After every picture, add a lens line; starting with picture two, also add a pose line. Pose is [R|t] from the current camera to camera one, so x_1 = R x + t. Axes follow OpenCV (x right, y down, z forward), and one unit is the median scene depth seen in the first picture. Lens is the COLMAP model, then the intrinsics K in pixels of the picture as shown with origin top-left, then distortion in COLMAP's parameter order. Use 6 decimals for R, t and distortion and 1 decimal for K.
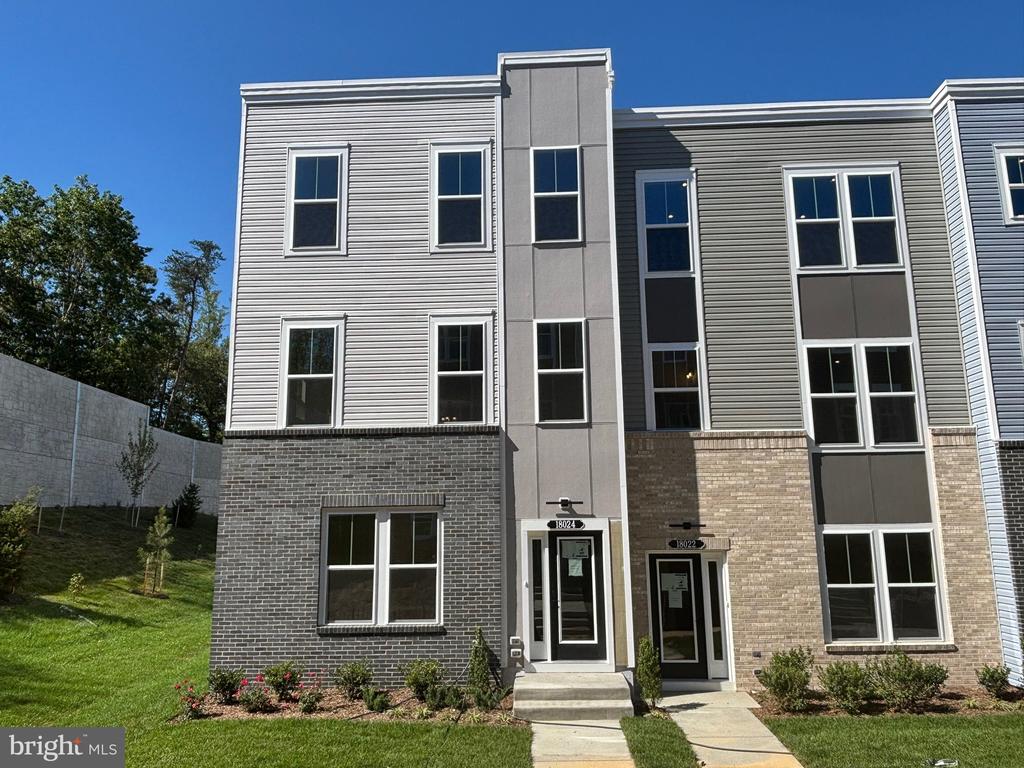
lens RADIAL K [[752.9, 0, 512.0], [0, 752.9, 384.0], [0, 0, 1]] dist [0.059247, -0.127262]
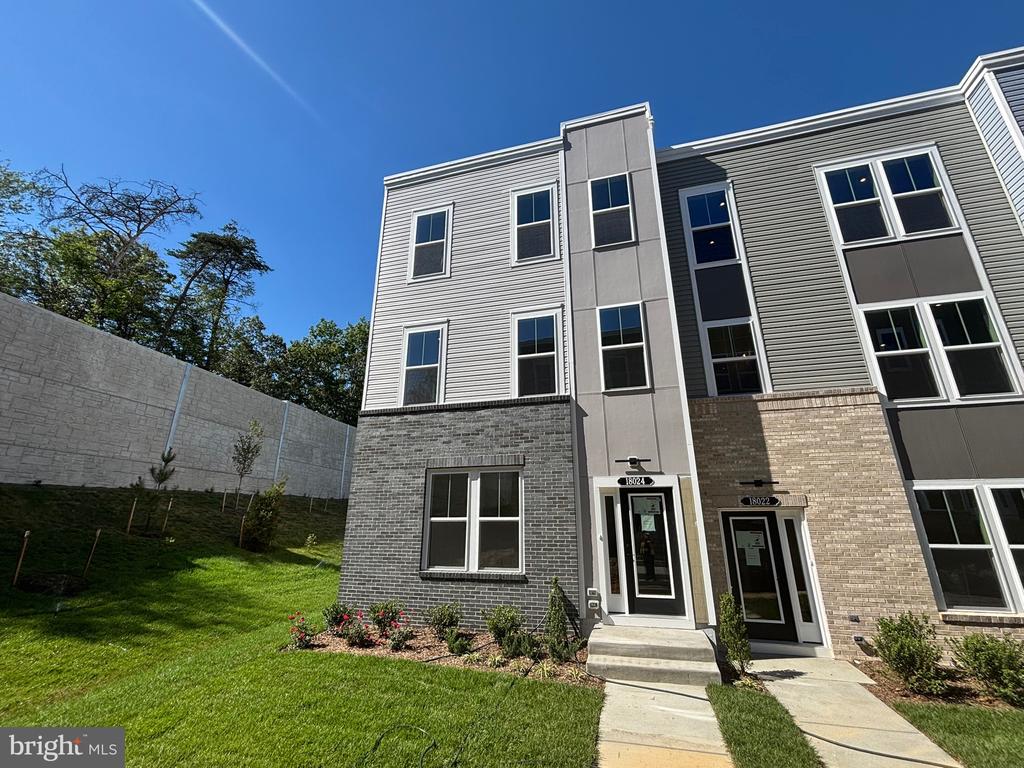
lens RADIAL K [[431.1, 0, 512.0], [0, 431.1, 384.0], [0, 0, 1]] dist [-0.006794, 0.000373]
pose [[0.971386, -0.060968, -0.229547, 0.047987], [0.030480, 0.990500, -0.134096, 0.122099], [0.235542, 0.123262, 0.964016, 0.339520]]
